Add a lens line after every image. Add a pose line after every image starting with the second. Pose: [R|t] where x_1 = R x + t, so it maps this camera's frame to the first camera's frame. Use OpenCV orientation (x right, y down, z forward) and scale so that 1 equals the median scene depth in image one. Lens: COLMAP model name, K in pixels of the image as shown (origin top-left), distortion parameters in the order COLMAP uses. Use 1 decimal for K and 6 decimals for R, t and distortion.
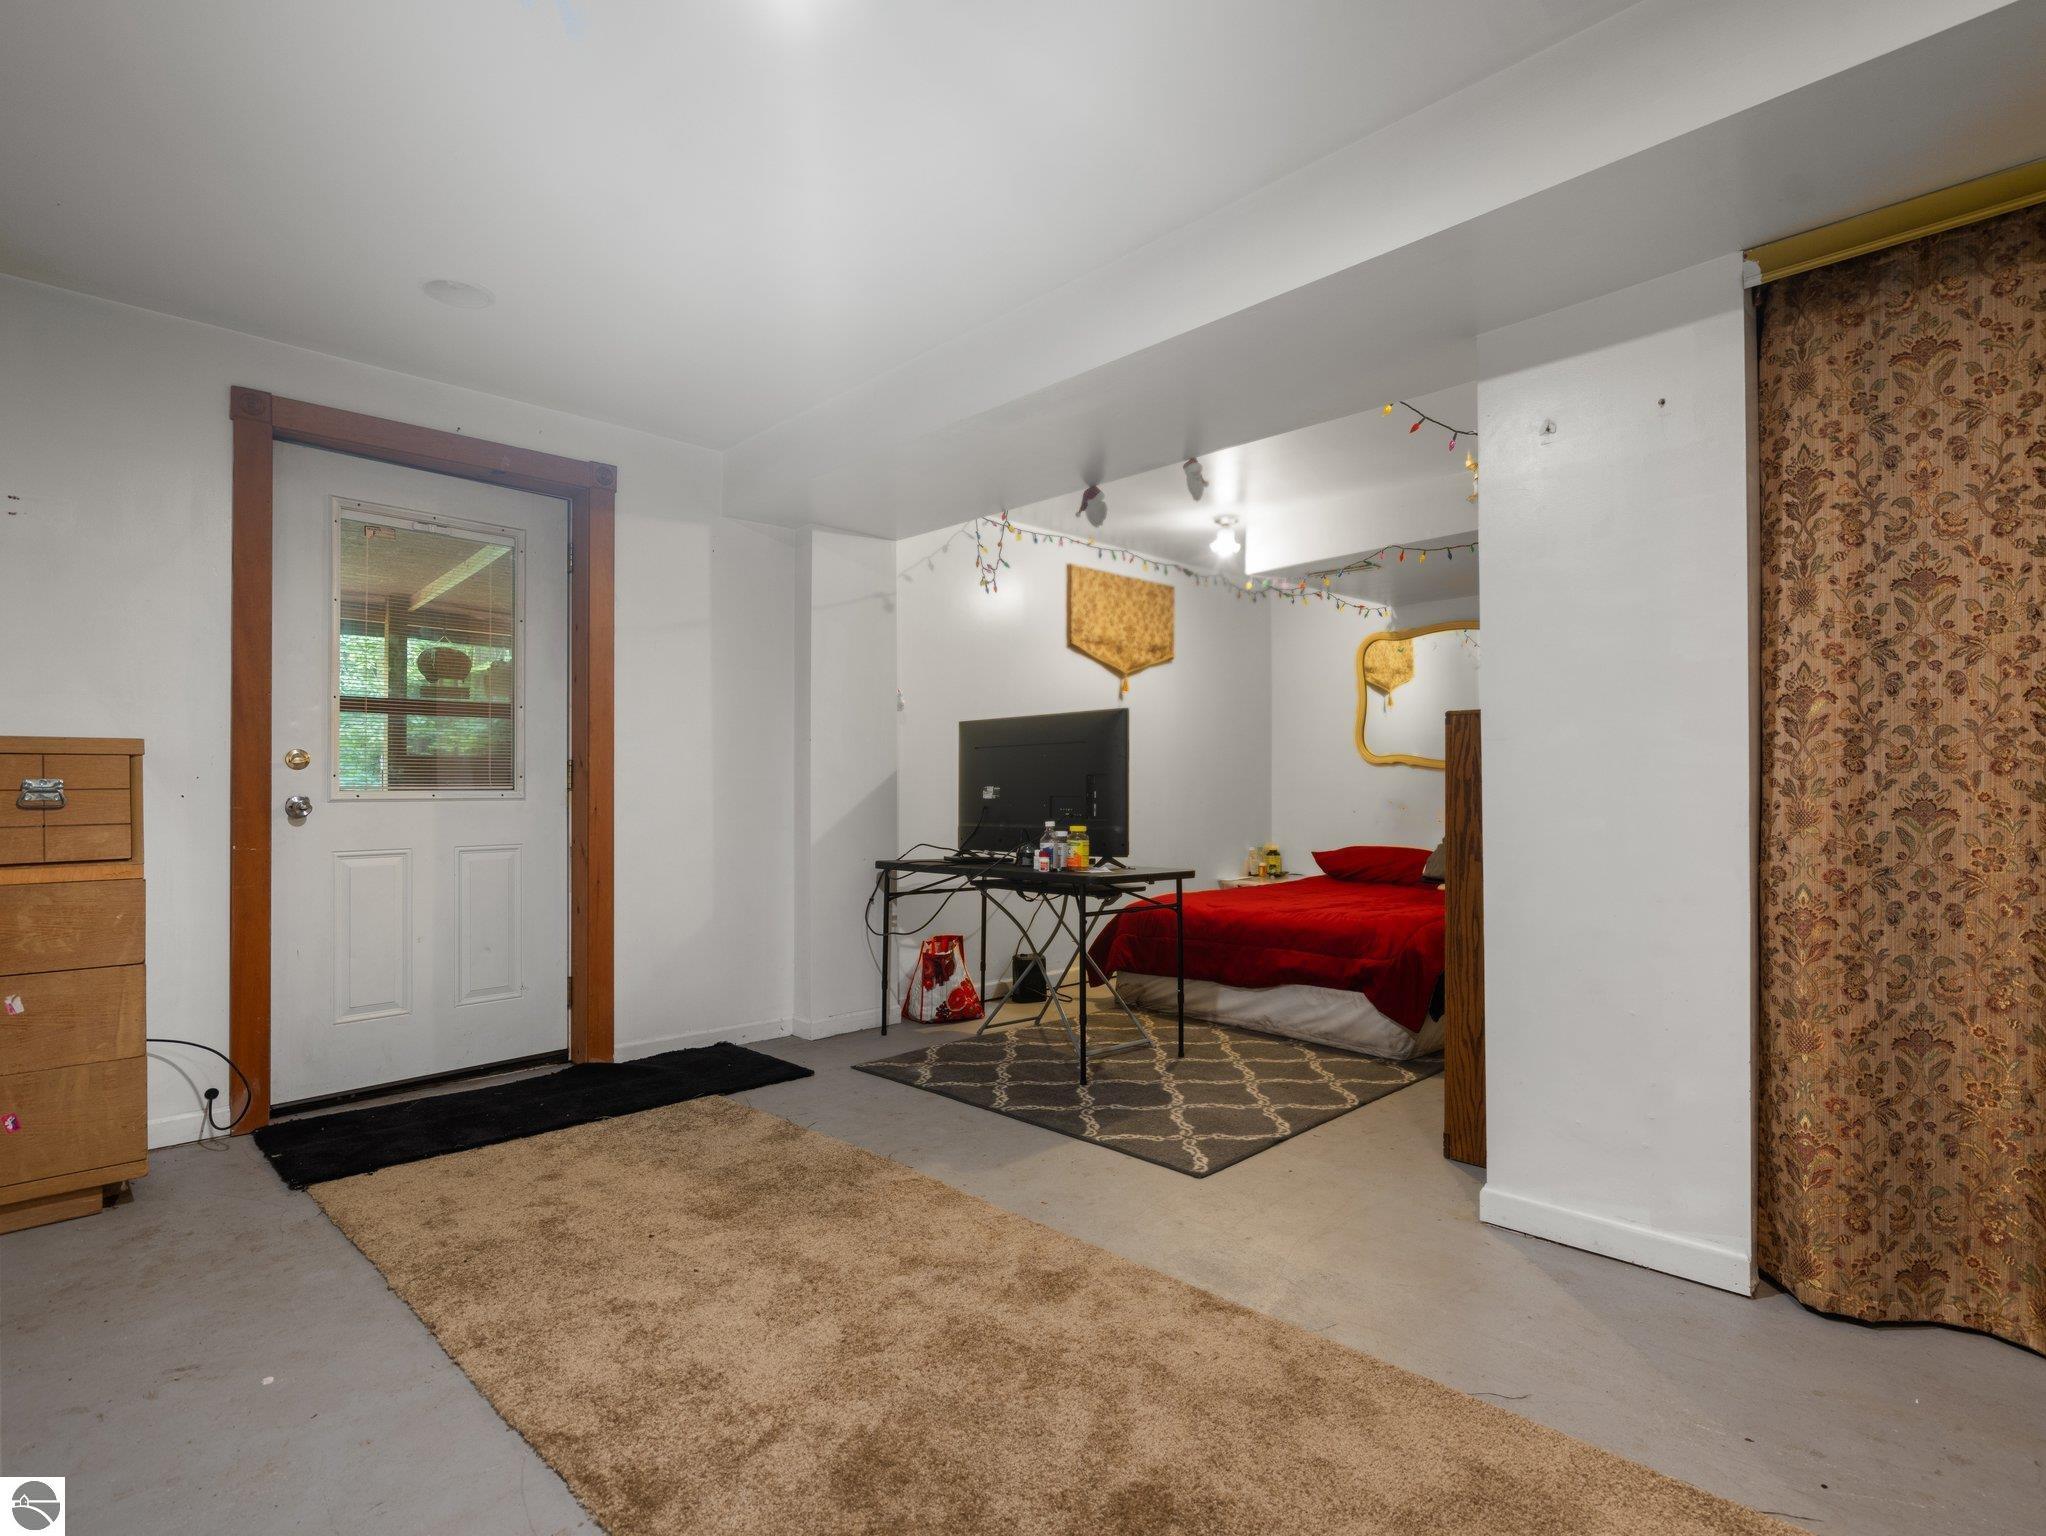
lens RADIAL K [[1068.2, 0, 1012.8], [0, 1068.2, 775.1], [0, 0, 1]] dist [-0.002816, 0.000104]
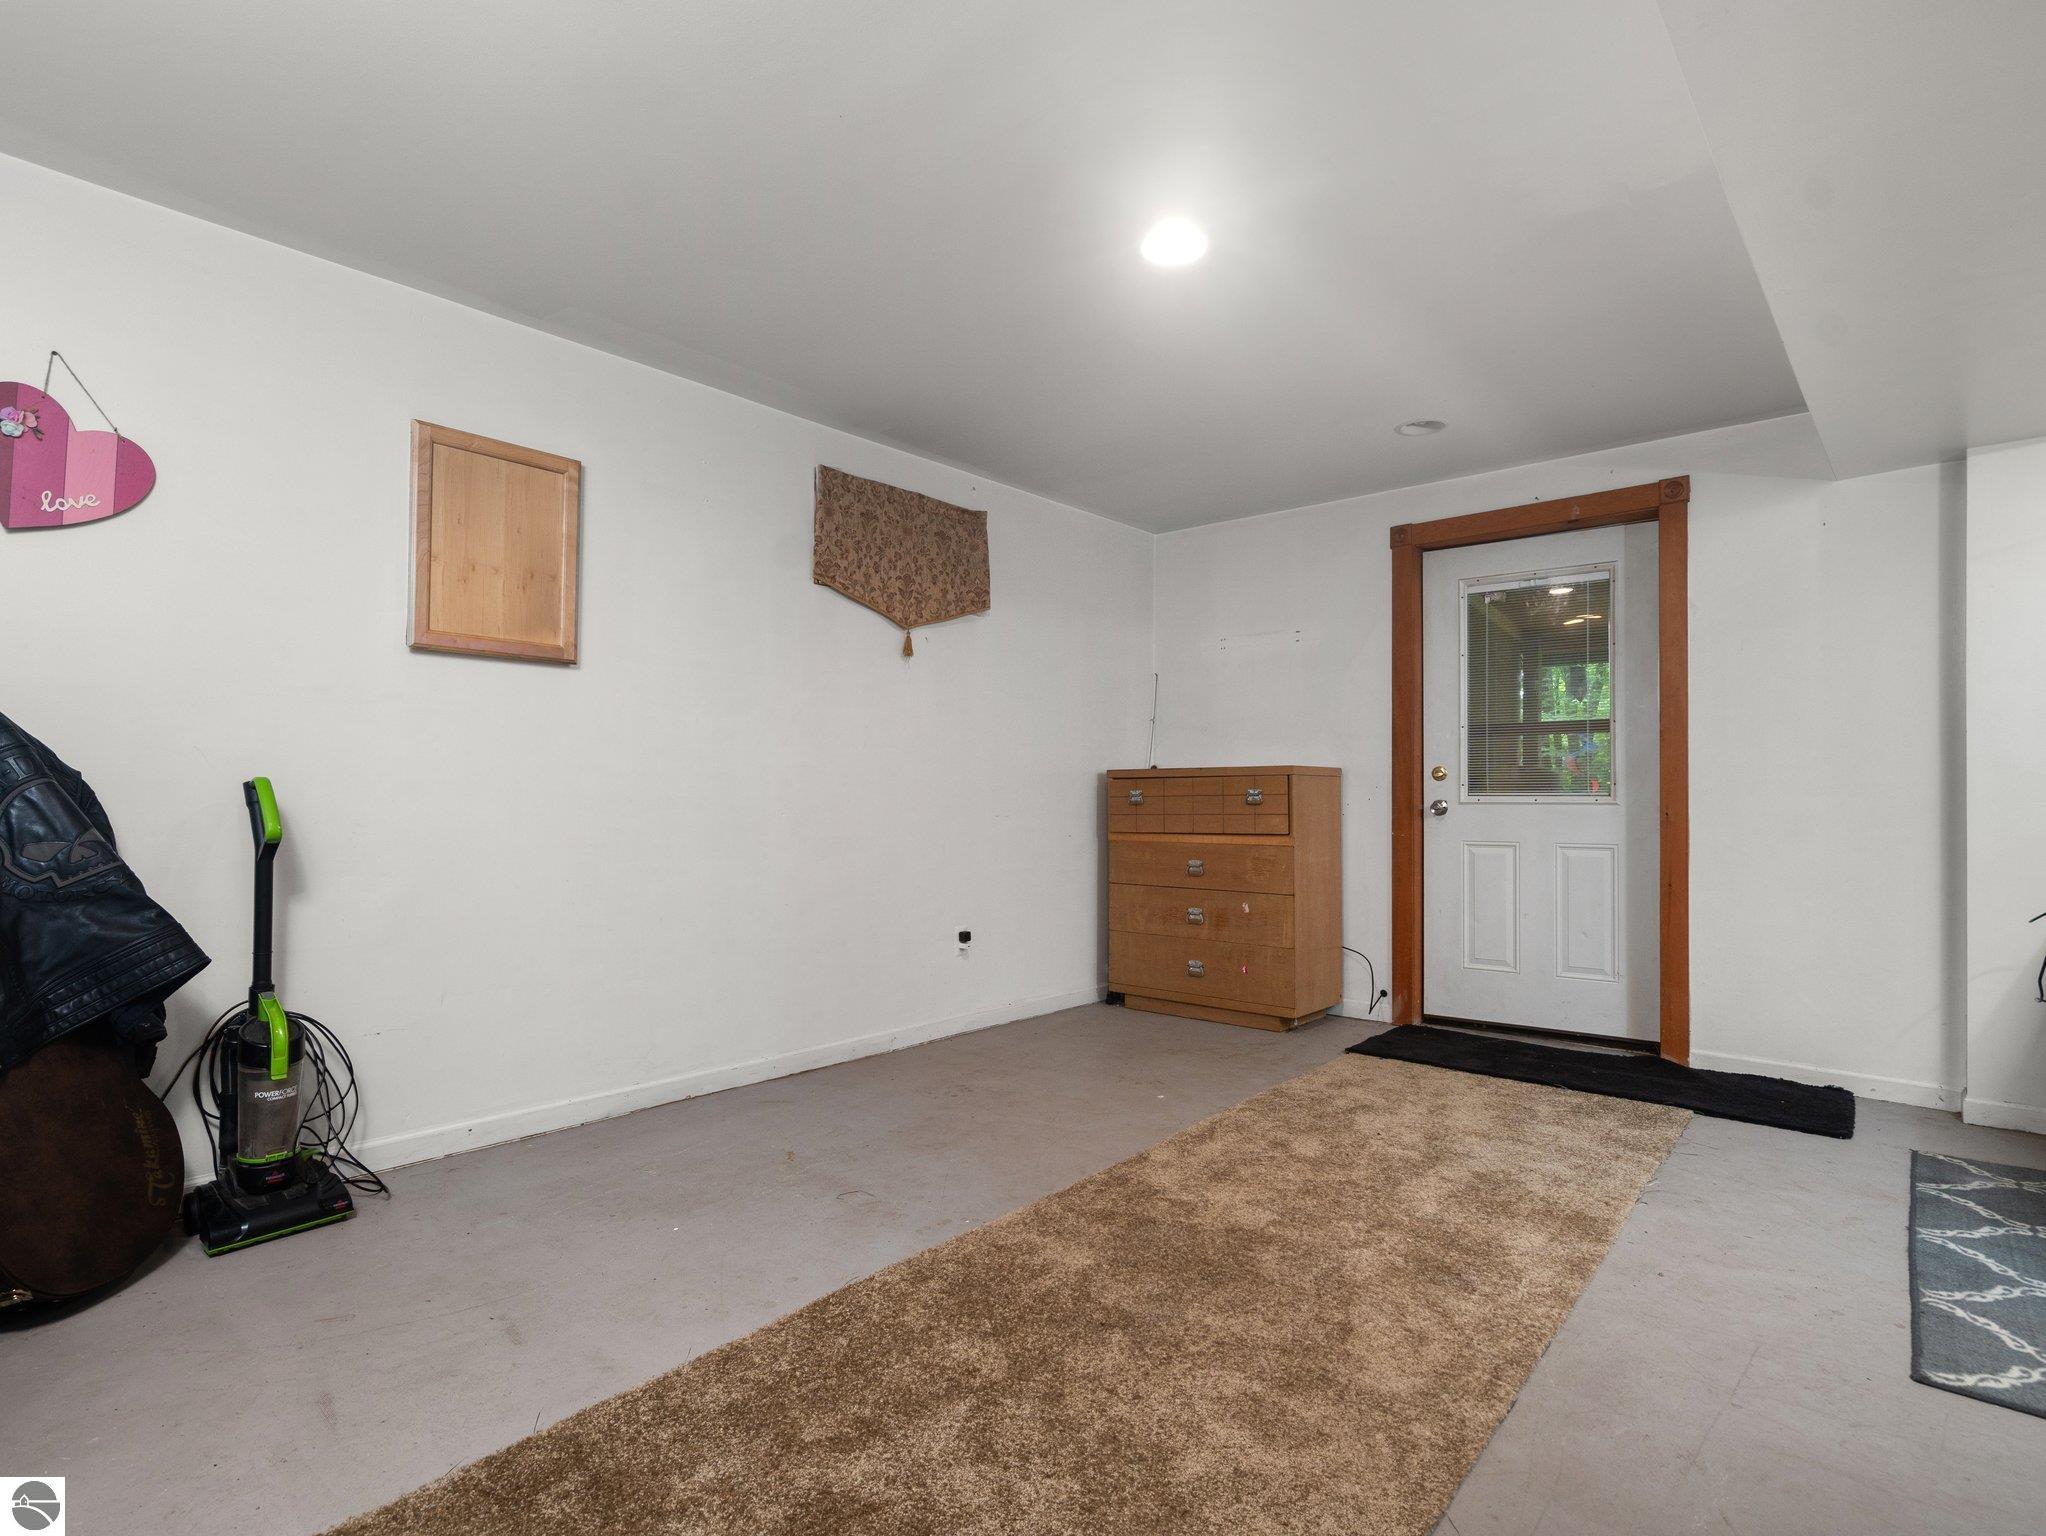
lens RADIAL K [[1068.2, 0, 1012.8], [0, 1068.2, 775.1], [0, 0, 1]] dist [-0.002816, 0.000104]
pose [[0.062600, -0.017229, -0.997890, 0.706063], [0.007959, 0.999828, -0.016763, 0.005955], [0.998007, -0.006892, 0.062727, 0.348843]]
